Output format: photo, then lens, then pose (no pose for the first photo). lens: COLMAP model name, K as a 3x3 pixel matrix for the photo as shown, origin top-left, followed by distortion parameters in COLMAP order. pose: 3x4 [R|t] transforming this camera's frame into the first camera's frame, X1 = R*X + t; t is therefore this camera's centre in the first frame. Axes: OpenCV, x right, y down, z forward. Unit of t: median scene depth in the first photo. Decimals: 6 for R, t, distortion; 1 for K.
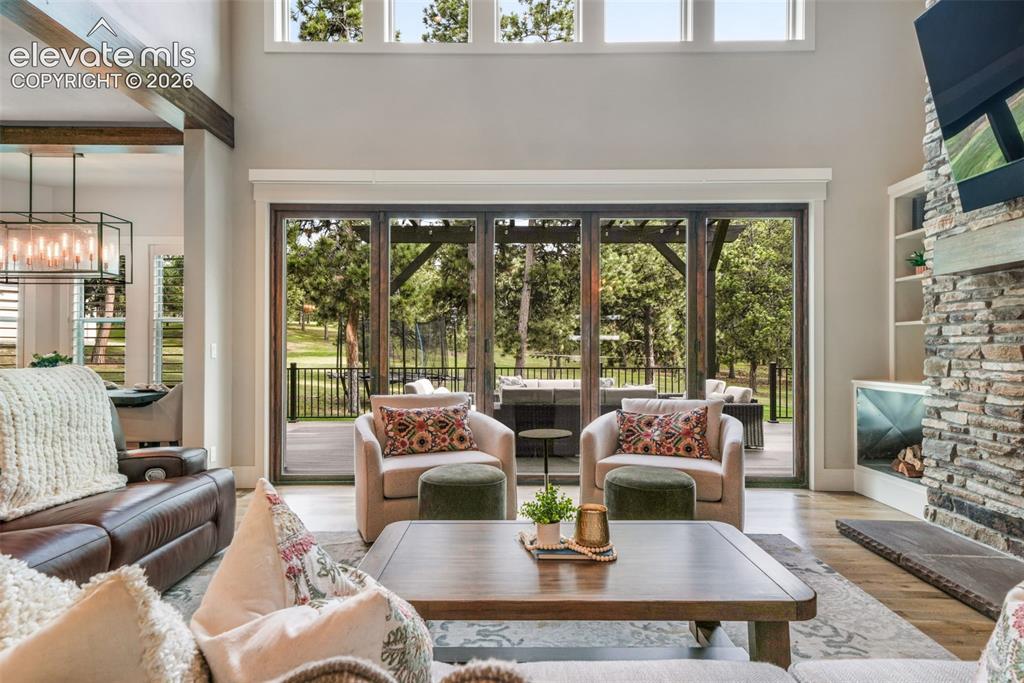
lens RADIAL K [[563.4, 0, 512.0], [0, 563.4, 341.5], [0, 0, 1]] dist [0.030088, -0.000140]
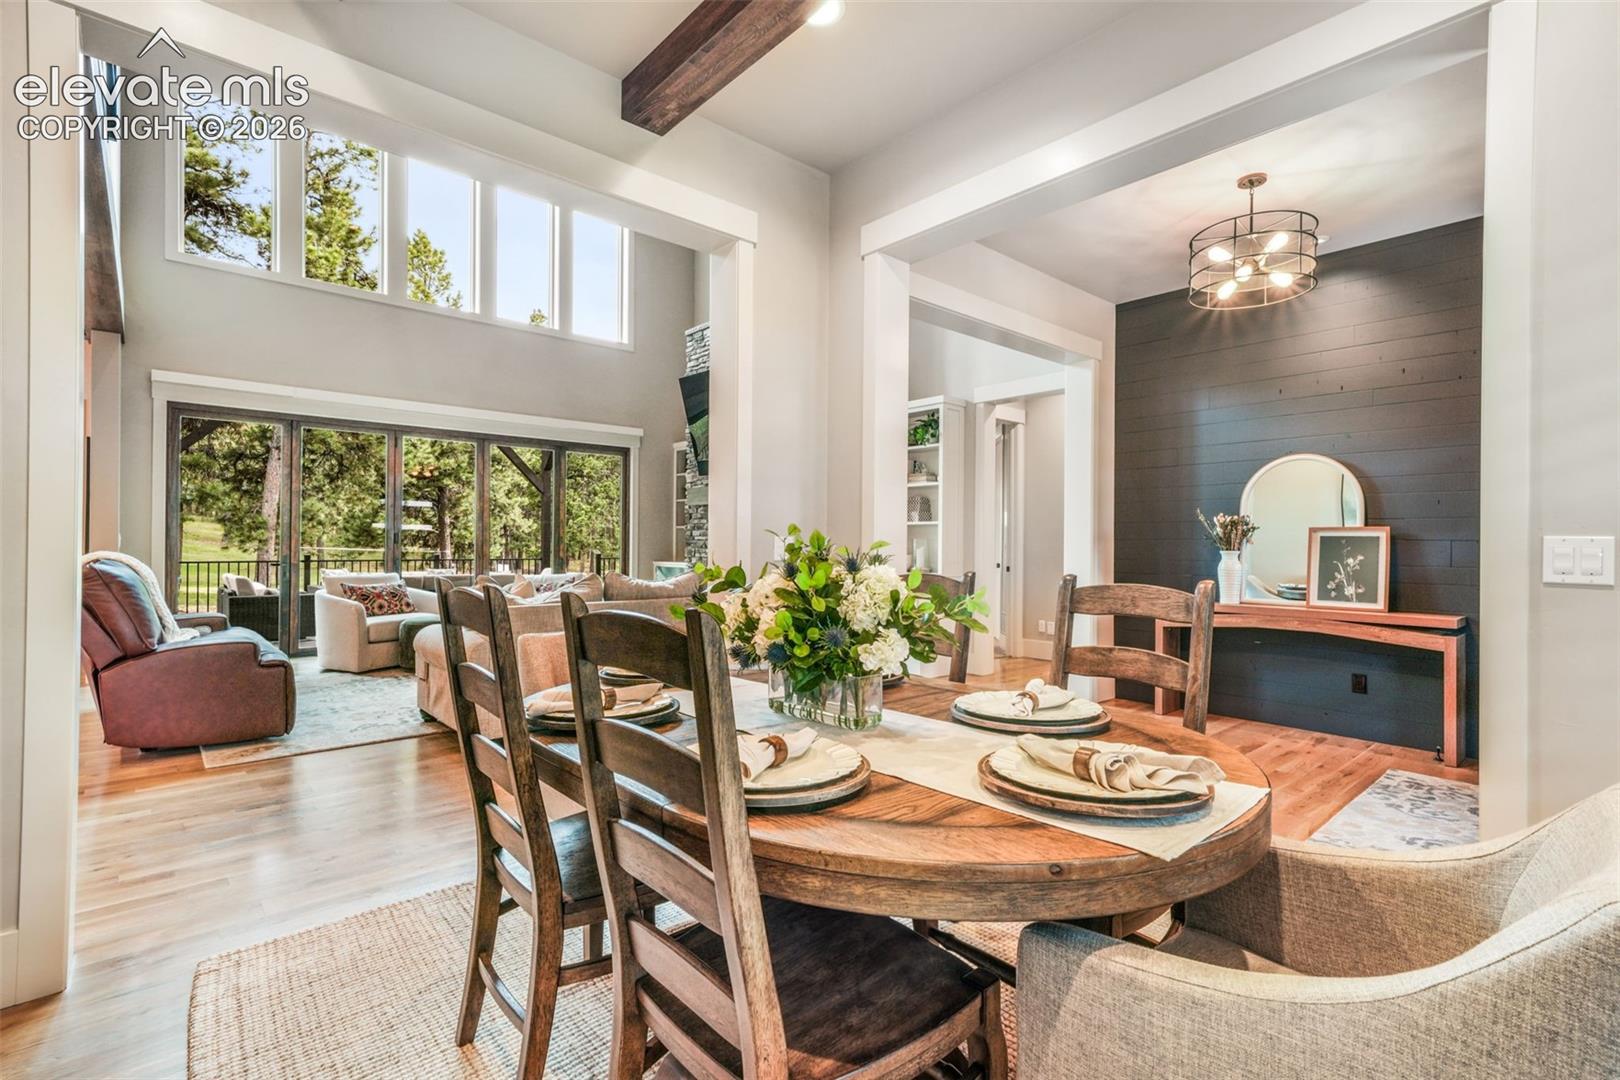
lens RADIAL K [[731.0, 0, 810.0], [0, 731.0, 540.0], [0, 0, 1]] dist [0.018987, 0.000770]
pose [[0.742658, 0.006774, 0.669637, -0.443890], [-0.015314, 0.999859, 0.006869, -0.013617], [-0.669496, -0.015356, 0.742657, -0.804959]]
